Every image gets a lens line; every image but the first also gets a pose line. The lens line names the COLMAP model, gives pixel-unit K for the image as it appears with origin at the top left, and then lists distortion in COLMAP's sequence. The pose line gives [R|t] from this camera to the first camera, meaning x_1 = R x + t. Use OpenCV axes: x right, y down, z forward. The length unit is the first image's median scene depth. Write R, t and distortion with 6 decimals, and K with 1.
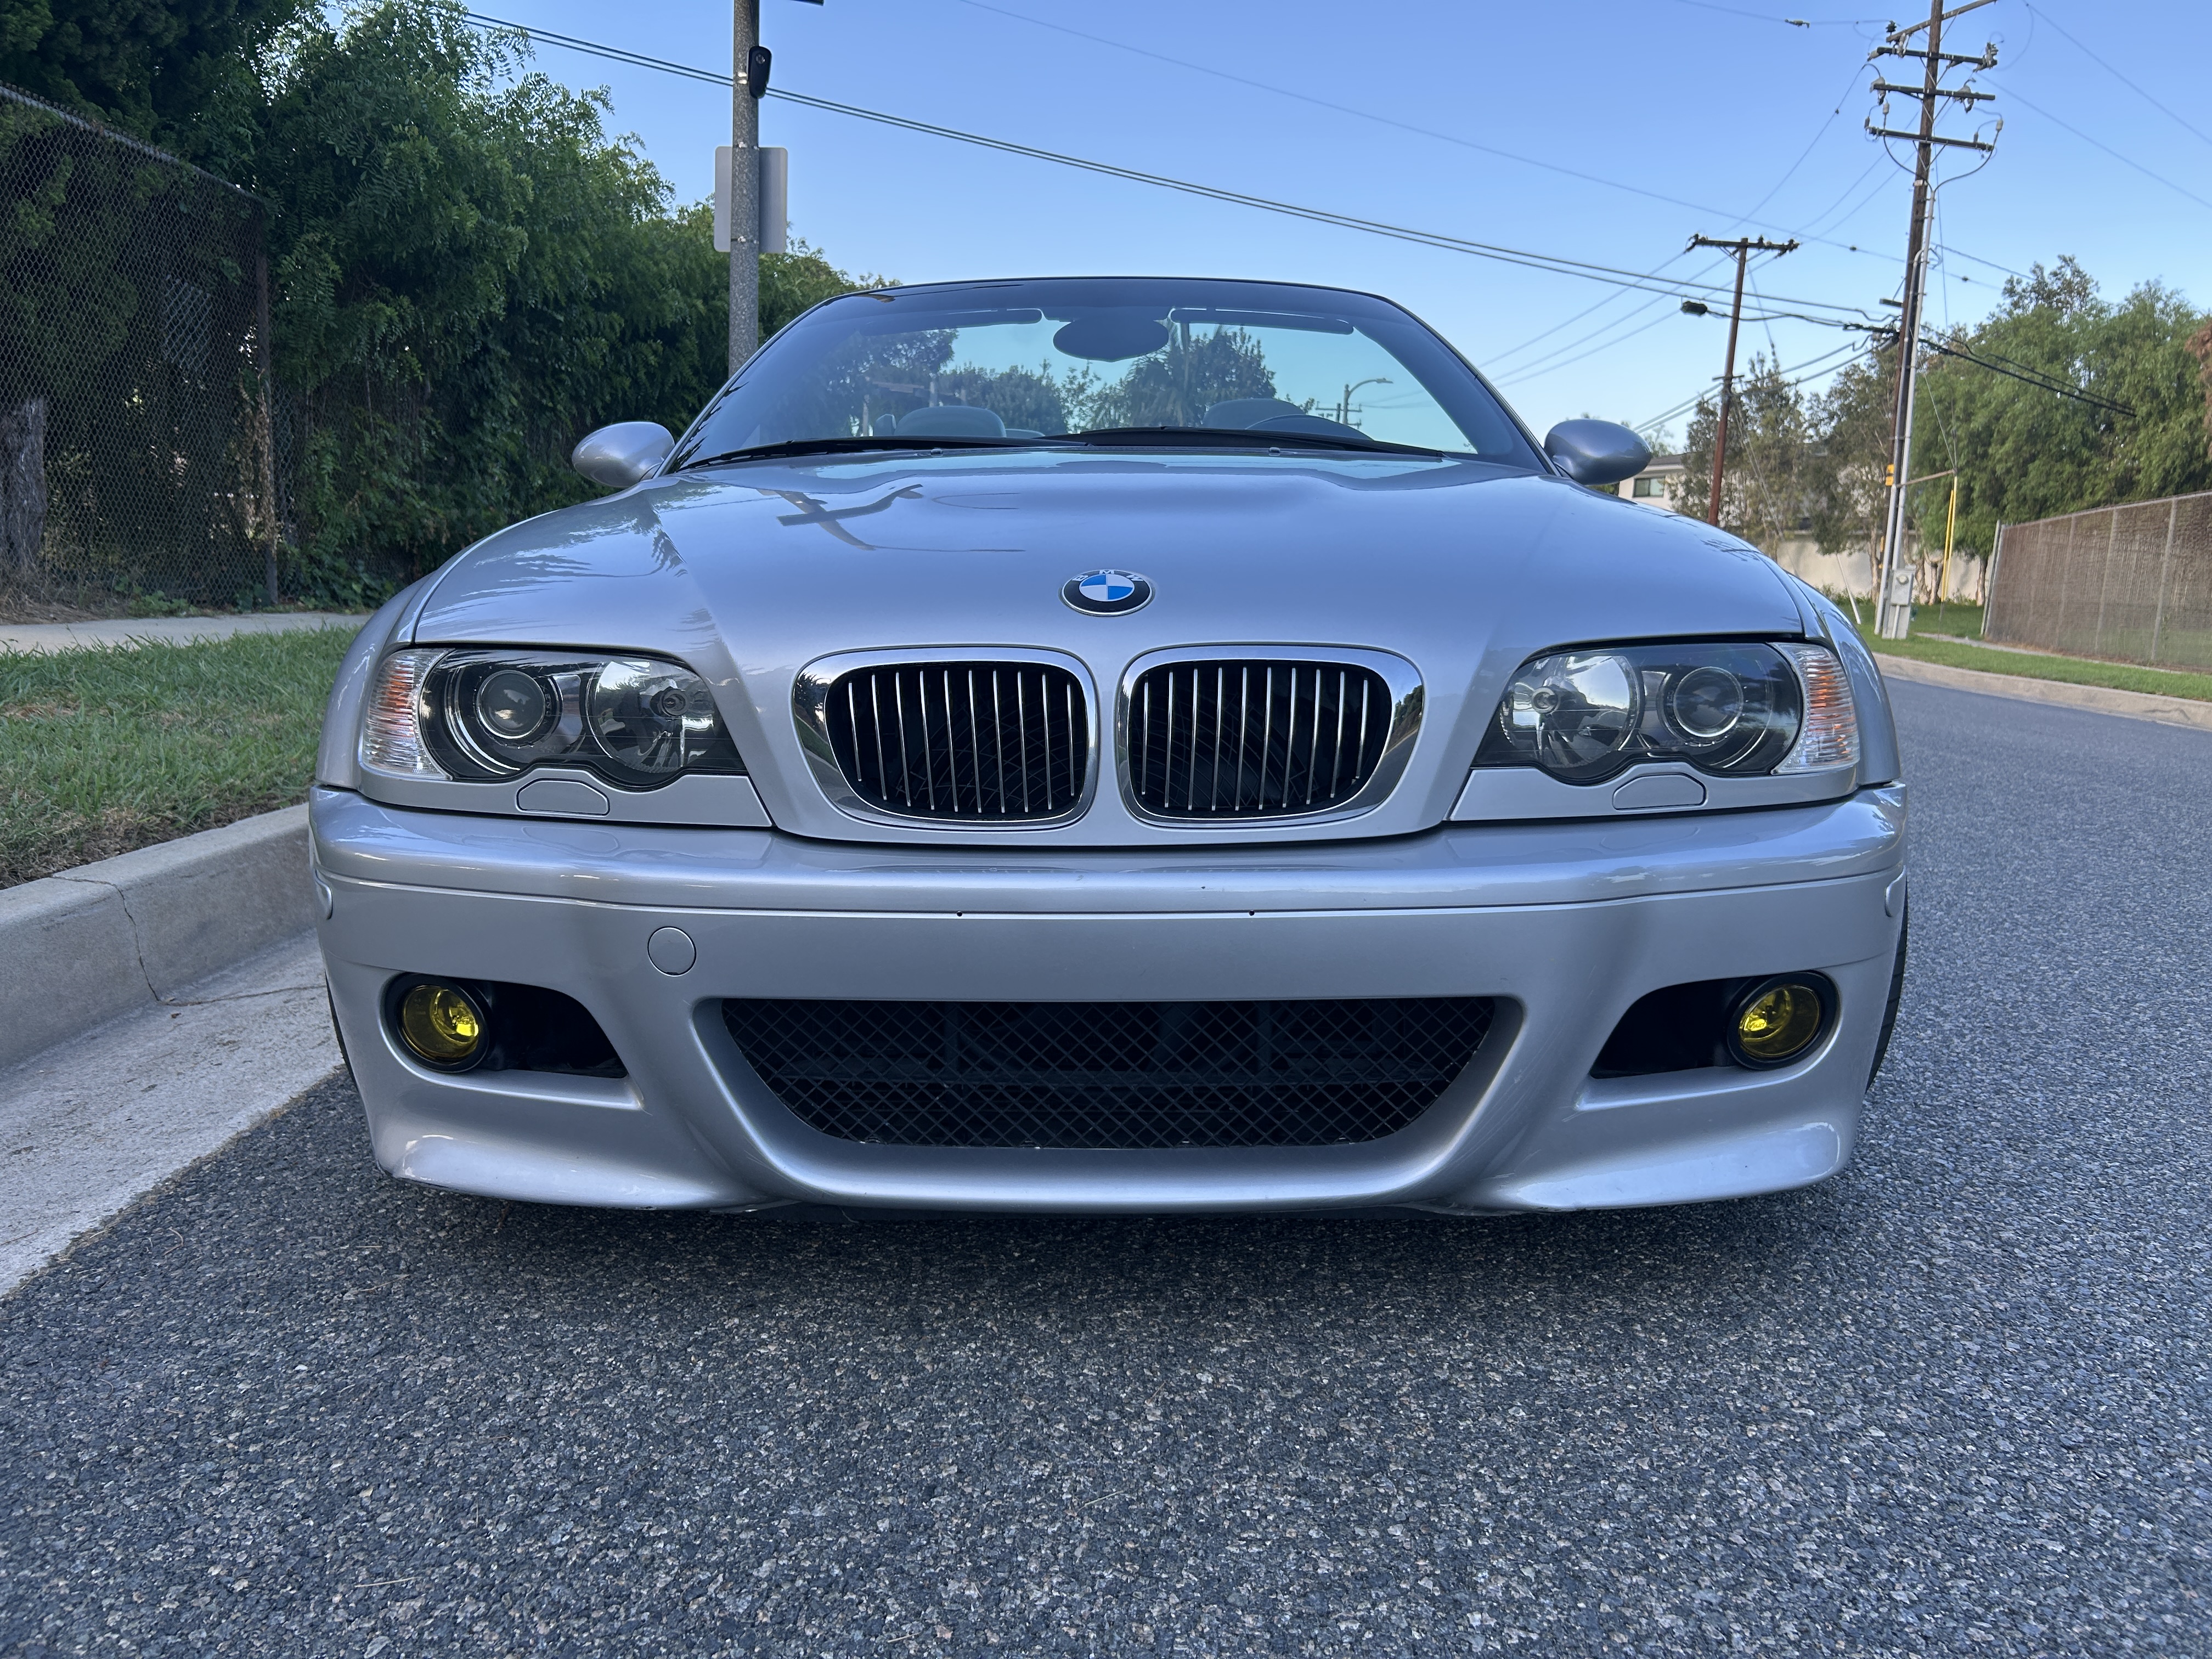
lens RADIAL K [[1681.7, 0, 1098.3], [0, 1681.7, 835.2], [0, 0, 1]] dist [0.039175, -0.046099]
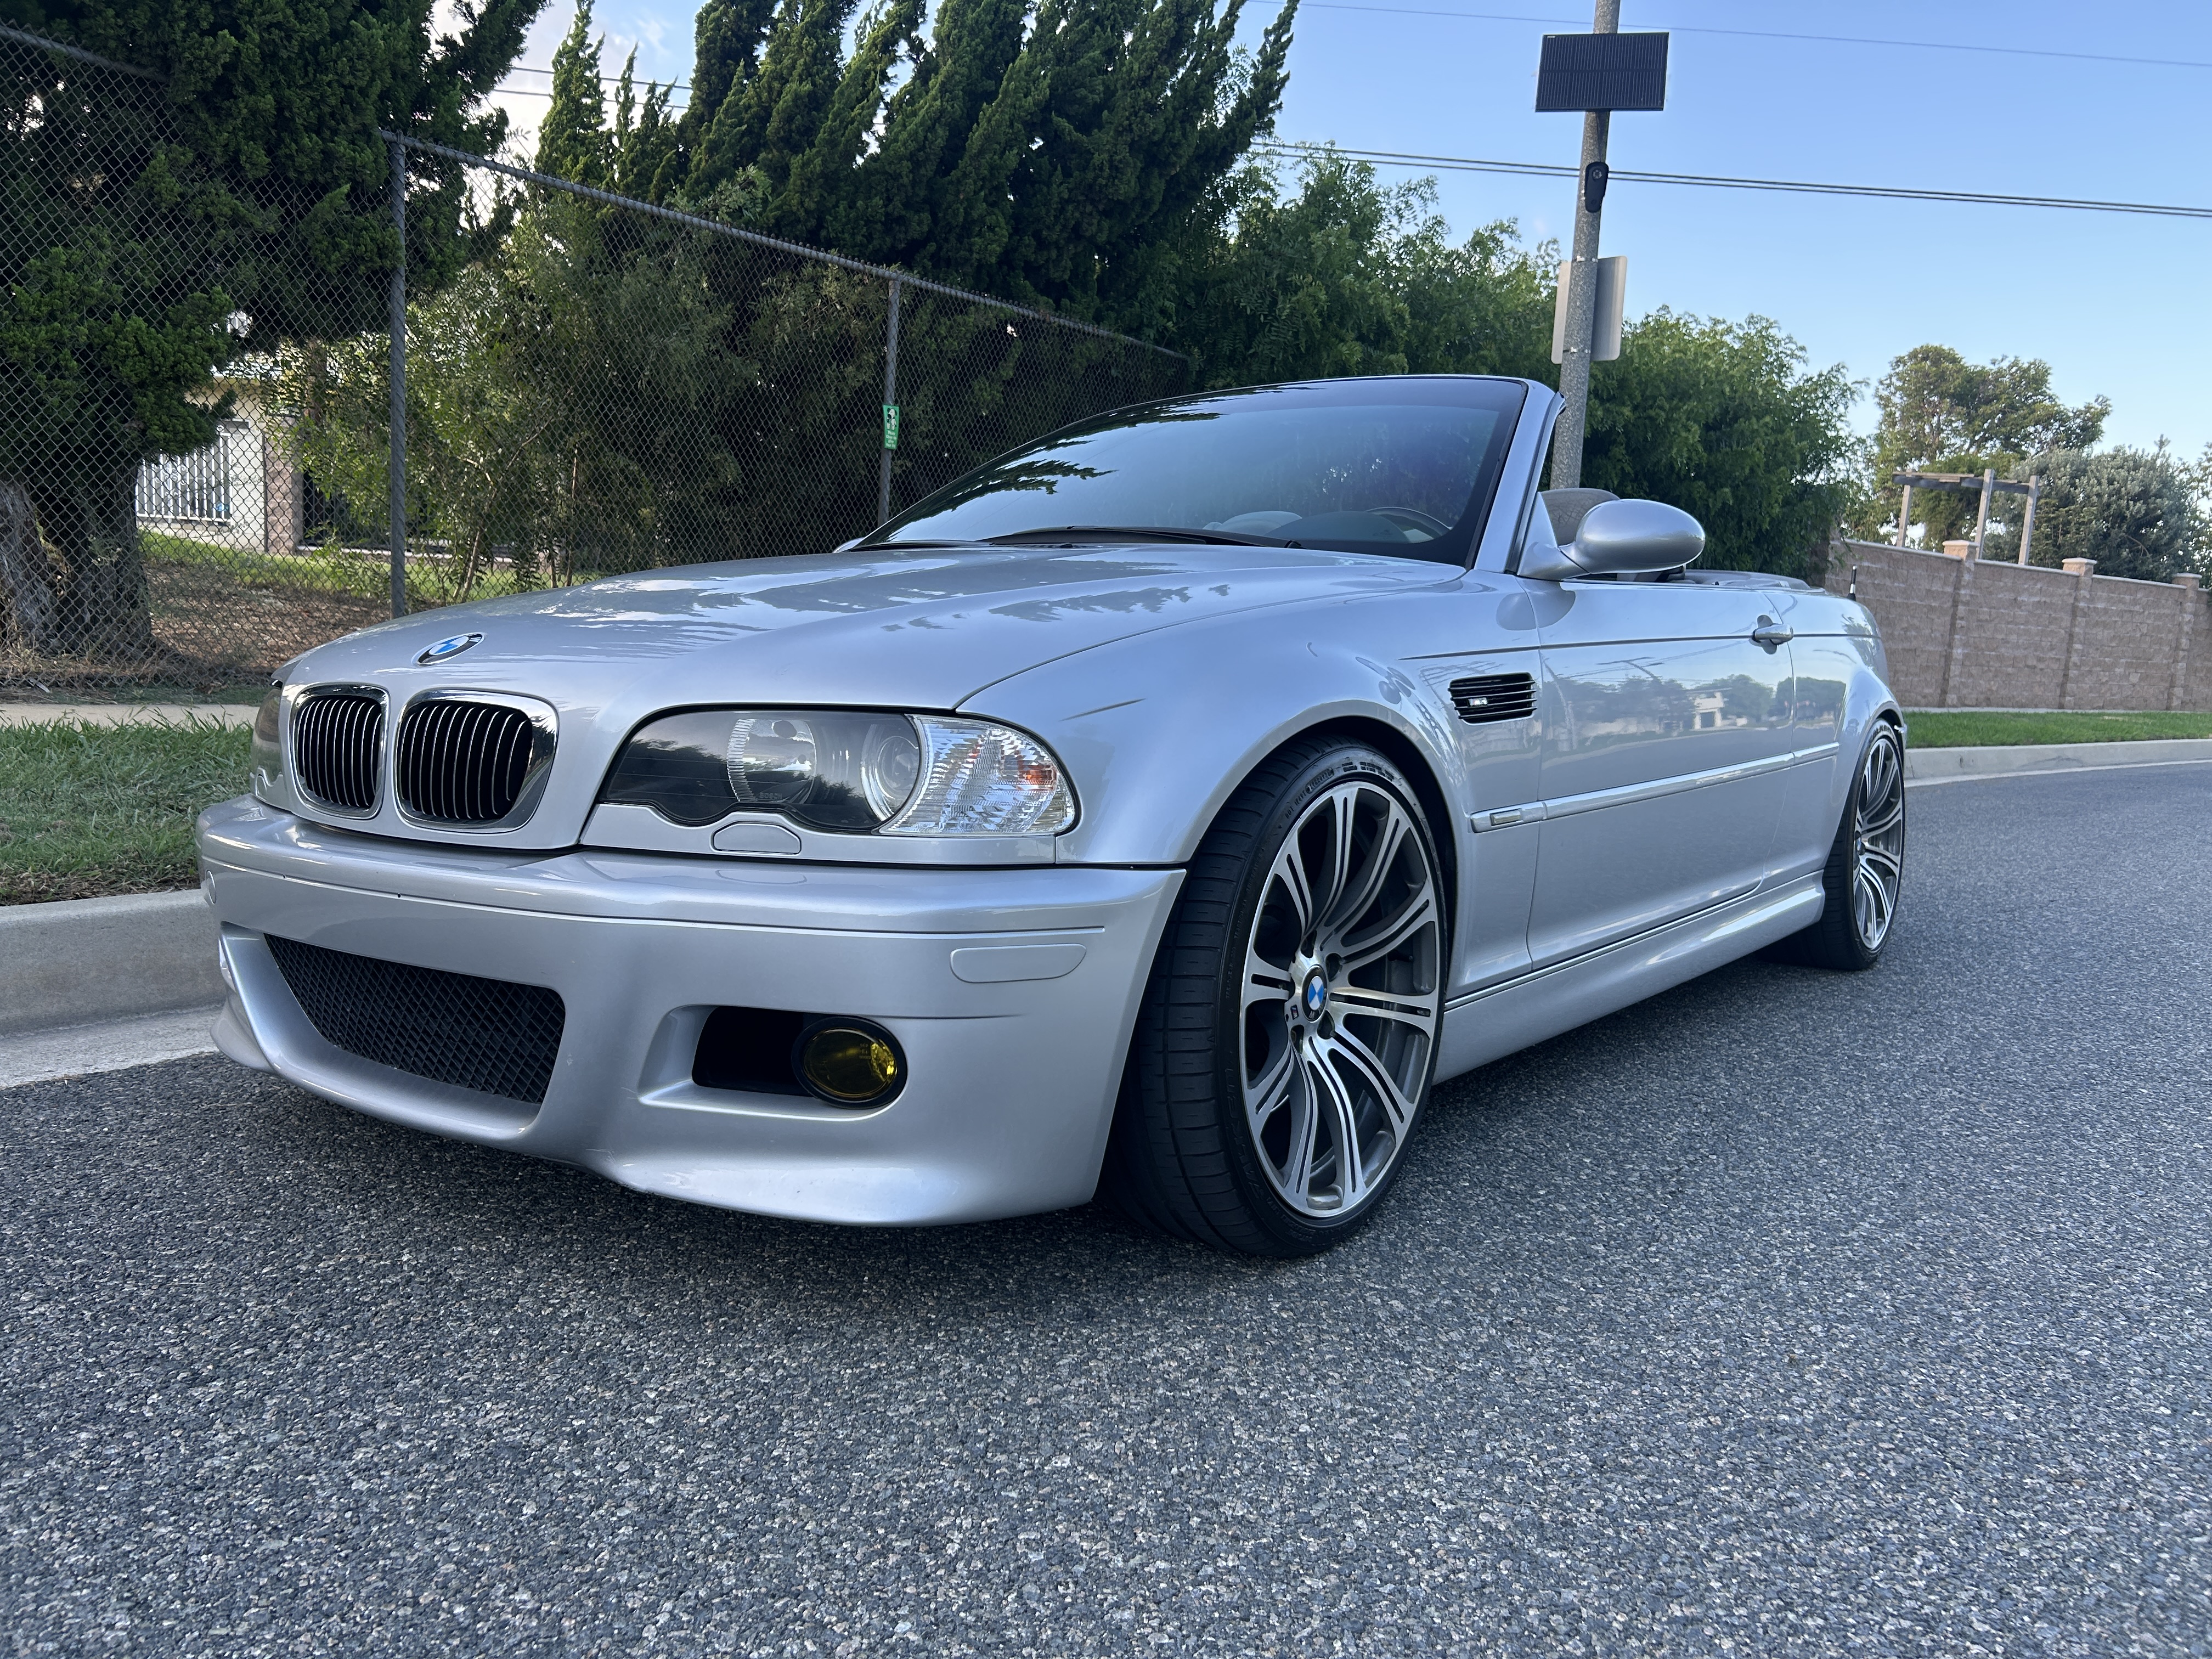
lens RADIAL K [[1681.7, 0, 1099.0], [0, 1681.7, 829.4], [0, 0, 1]] dist [0.039175, -0.046099]
pose [[0.800202, 0.072165, -0.595373, 0.765586], [-0.110326, 0.993505, -0.027860, -0.016211], [0.589496, 0.087979, 0.802966, 0.153466]]
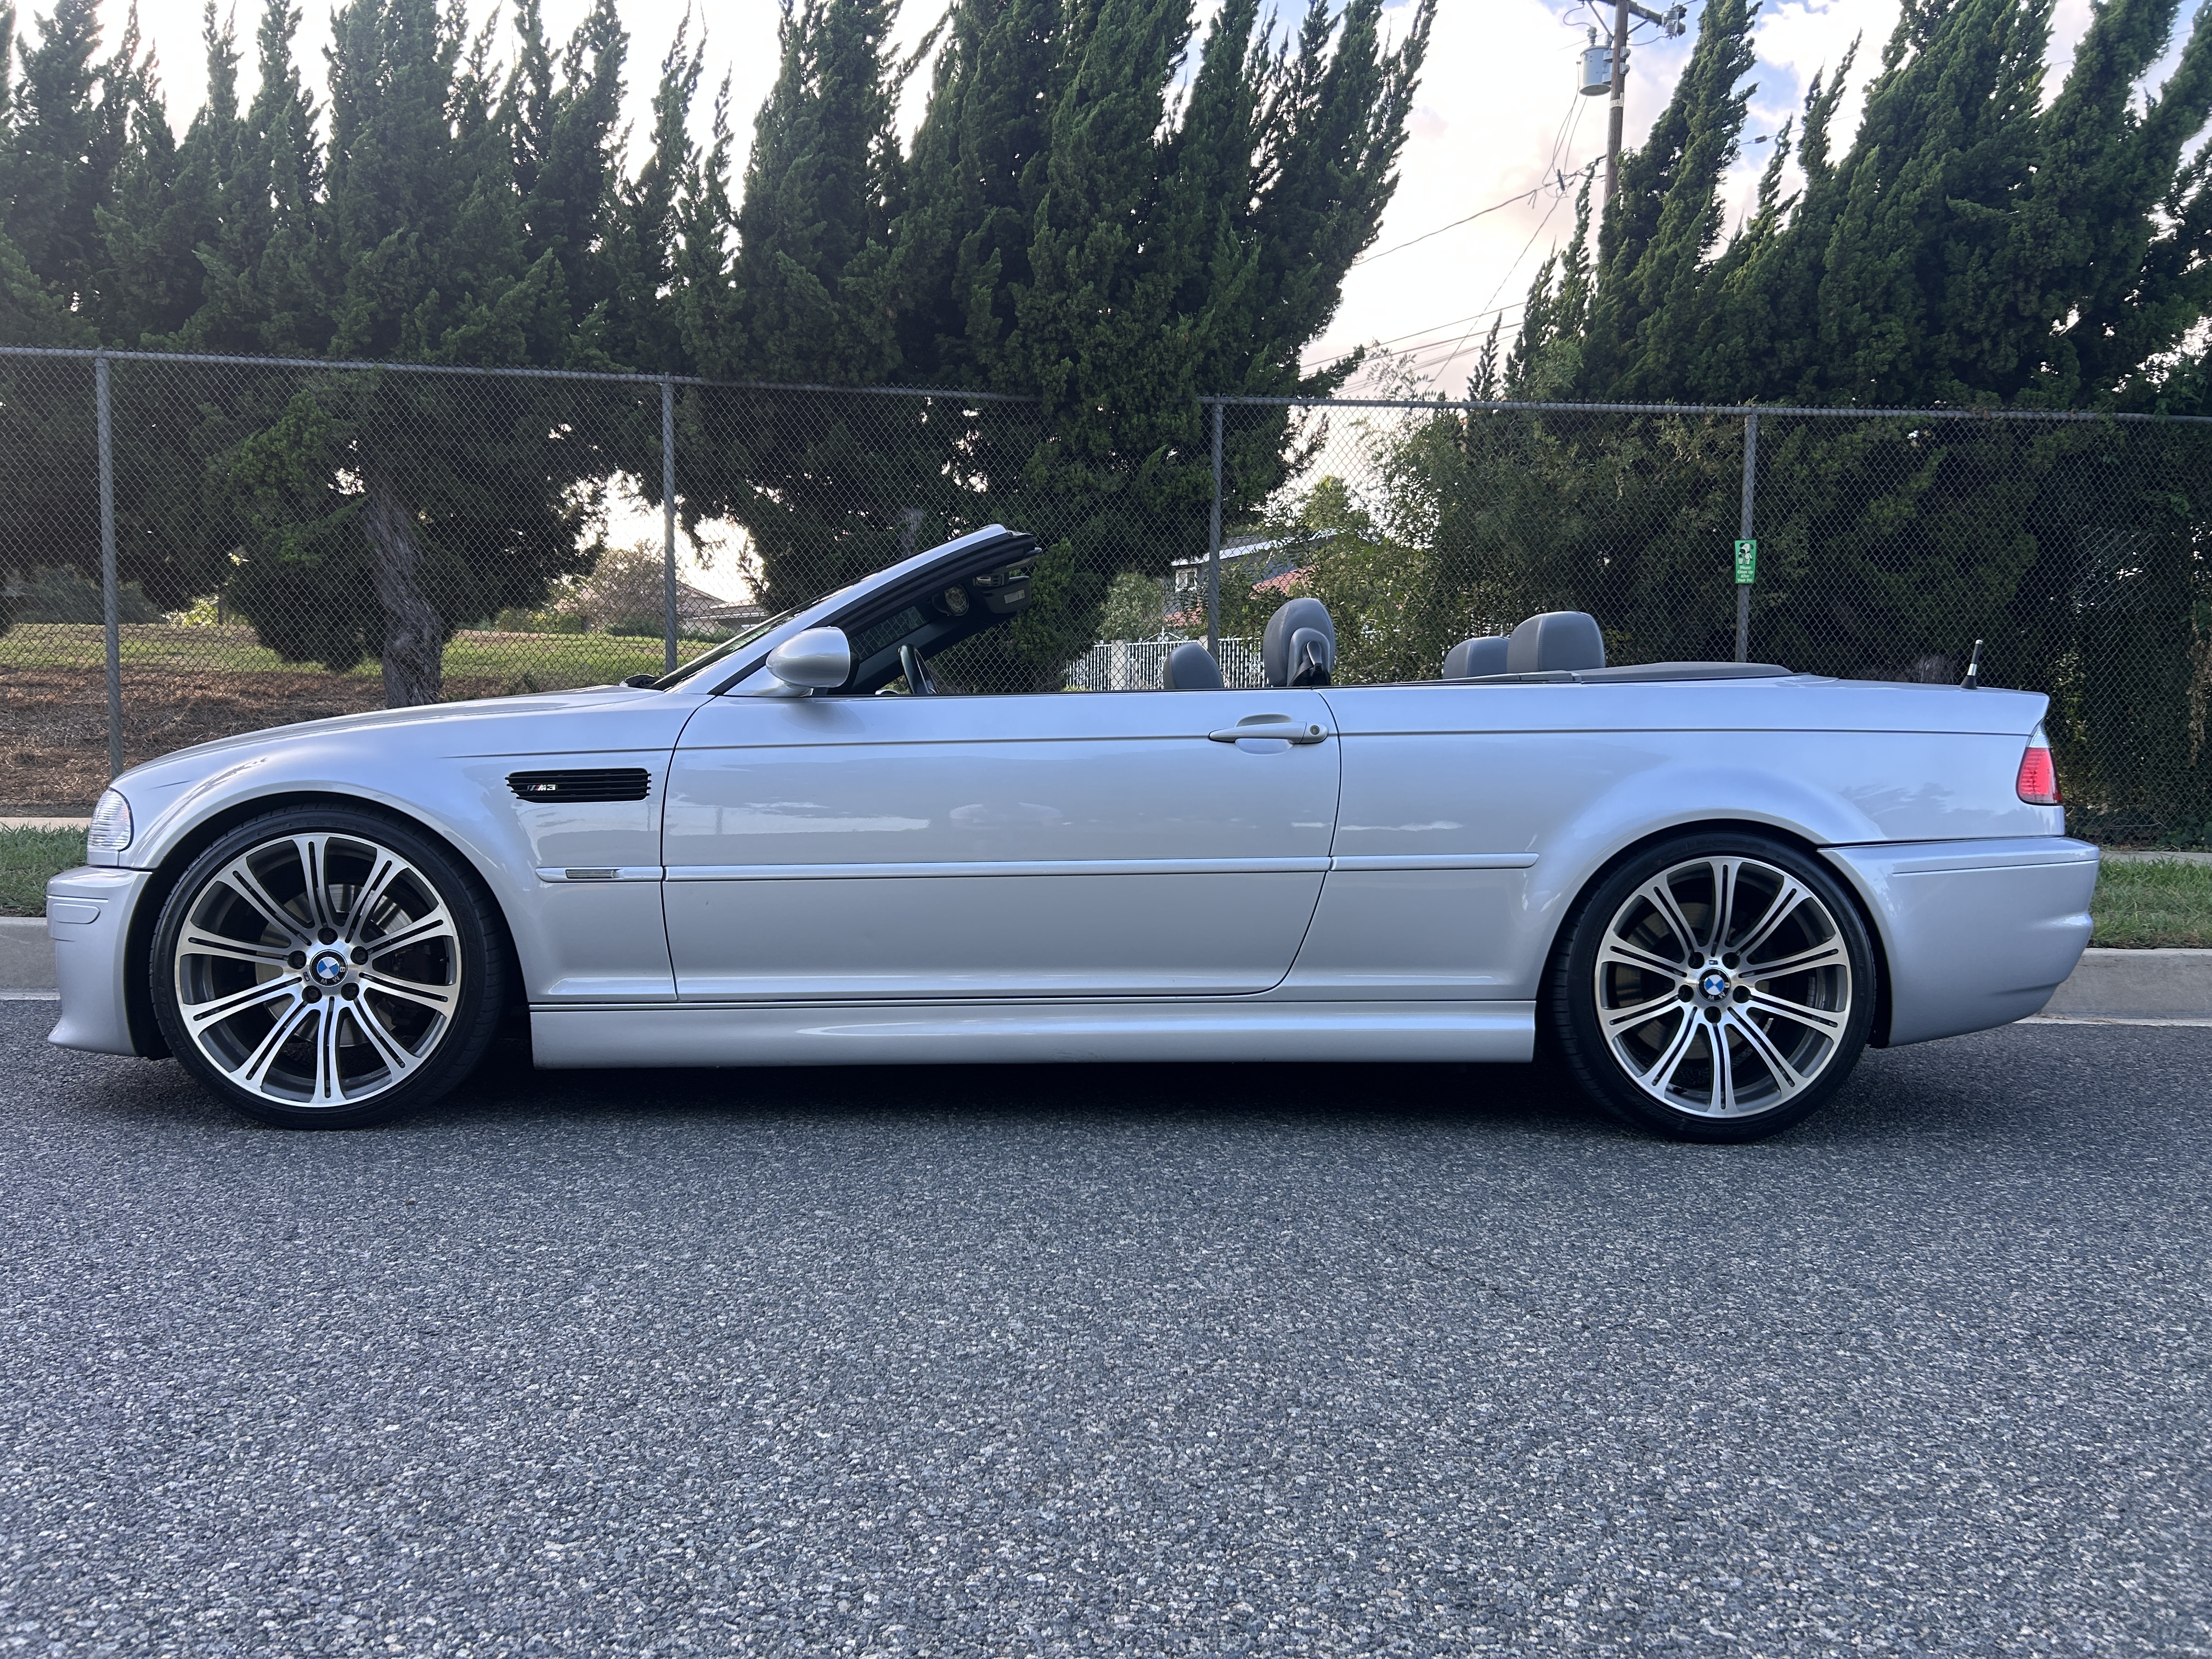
lens RADIAL K [[1681.7, 0, 1094.8], [0, 1681.7, 818.0], [0, 0, 1]] dist [0.039175, -0.046099]
pose [[0.053246, 0.005700, -0.998565, 1.862158], [-0.165435, 0.986216, -0.003192, -0.207217], [0.984782, 0.165367, 0.053455, 1.589087]]
